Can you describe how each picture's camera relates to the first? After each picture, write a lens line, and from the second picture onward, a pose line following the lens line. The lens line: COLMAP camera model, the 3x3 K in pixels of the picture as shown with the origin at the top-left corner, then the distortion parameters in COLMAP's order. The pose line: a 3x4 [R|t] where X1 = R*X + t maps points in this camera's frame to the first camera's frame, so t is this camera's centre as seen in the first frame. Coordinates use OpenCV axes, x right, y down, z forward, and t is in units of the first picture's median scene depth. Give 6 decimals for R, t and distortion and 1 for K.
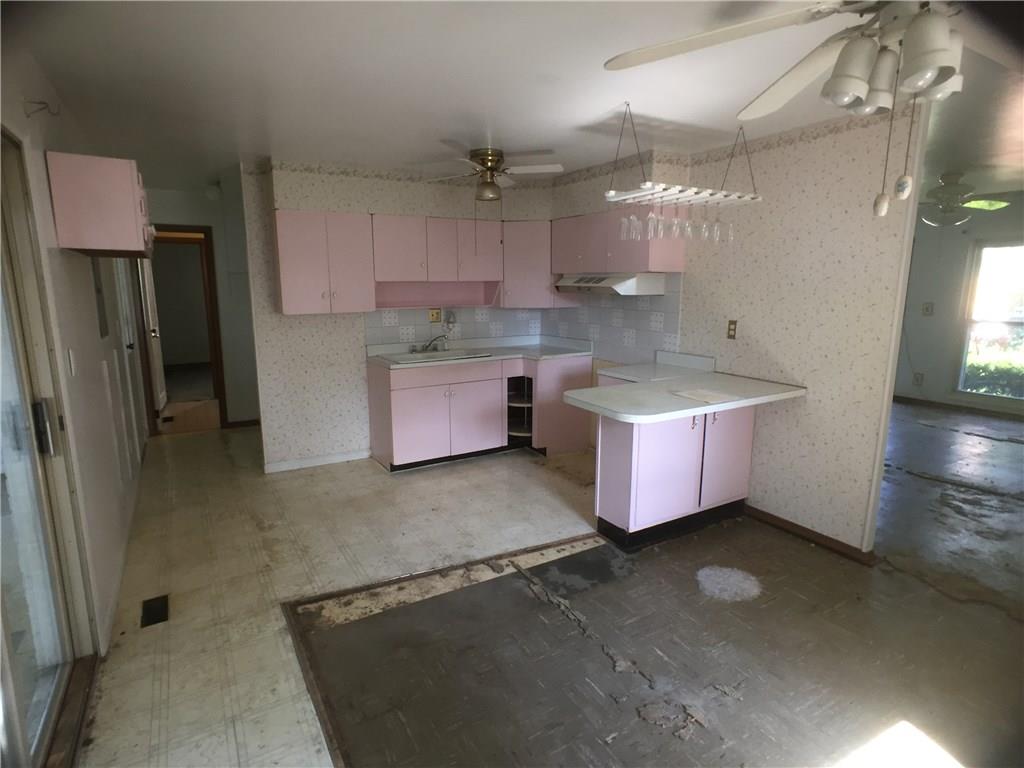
lens RADIAL K [[547.9, 0, 492.7], [0, 547.9, 382.6], [0, 0, 1]] dist [-0.026395, 0.020897]
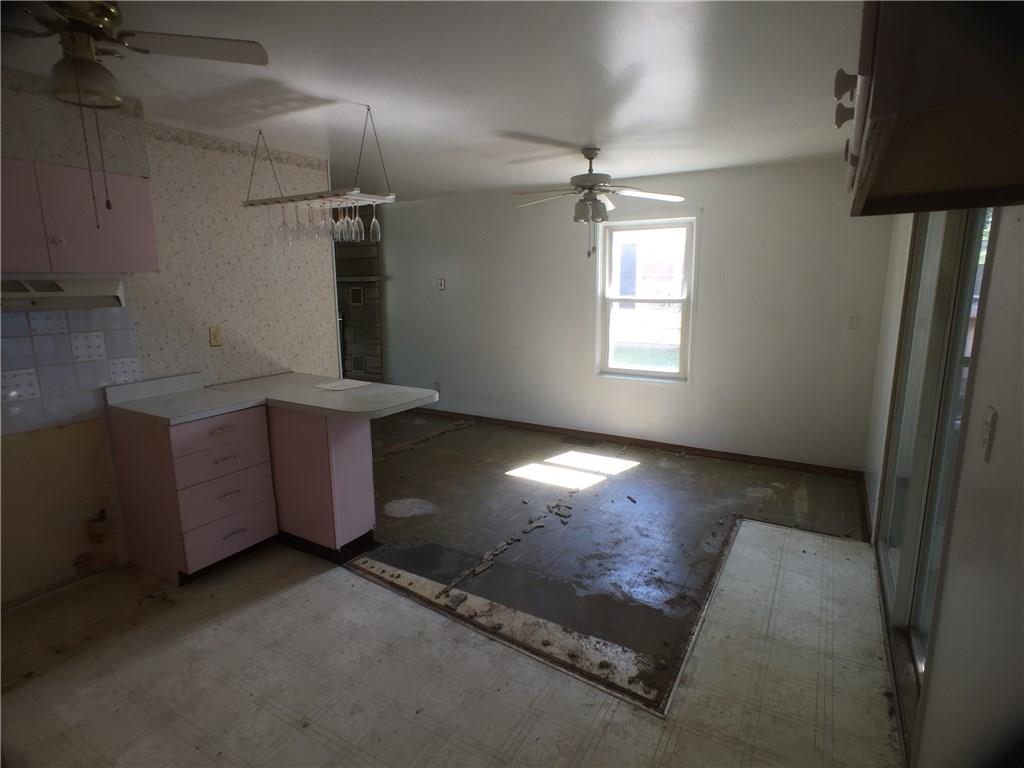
lens RADIAL K [[548.2, 0, 512.0], [0, 548.2, 384.0], [0, 0, 1]] dist [0.001892, 0.001939]
pose [[-0.499976, -0.160243, 0.851085, -0.790677], [0.163950, 0.947449, 0.274700, -0.247055], [-0.850379, 0.276879, -0.447430, 1.291122]]
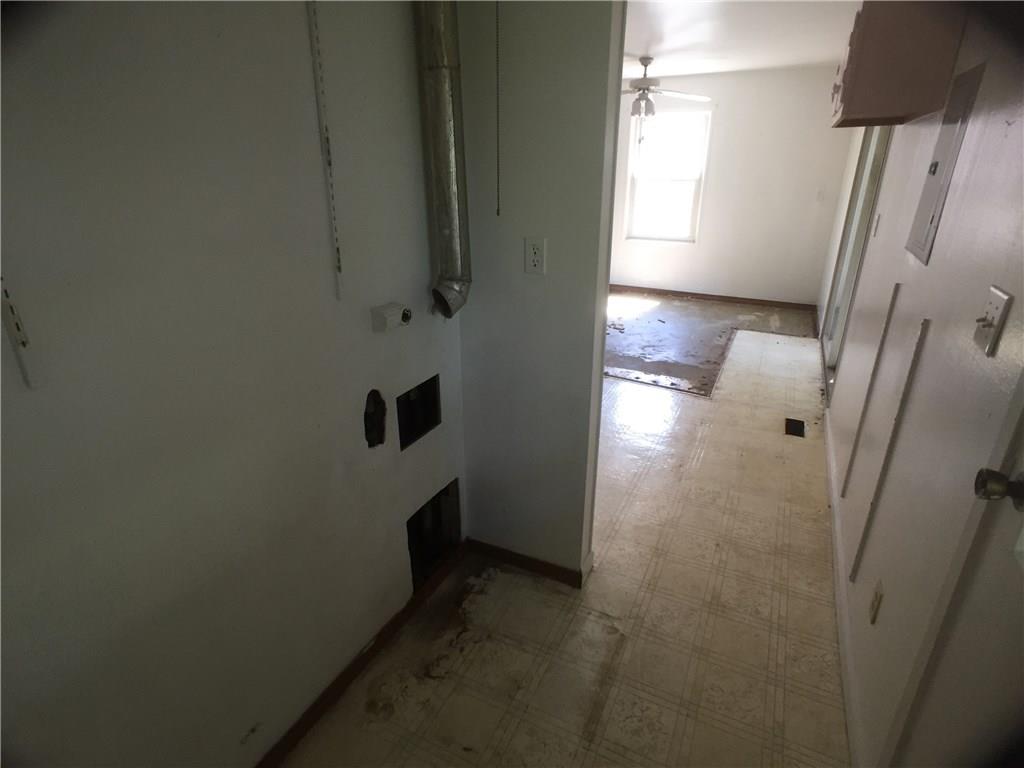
lens RADIAL K [[547.9, 0, 492.7], [0, 547.9, 382.6], [0, 0, 1]] dist [-0.026395, 0.020897]
pose [[-0.536453, -0.318102, 0.781683, -1.115959], [0.151877, 0.874730, 0.460197, -0.360256], [-0.830151, 0.365594, -0.420939, 1.933839]]
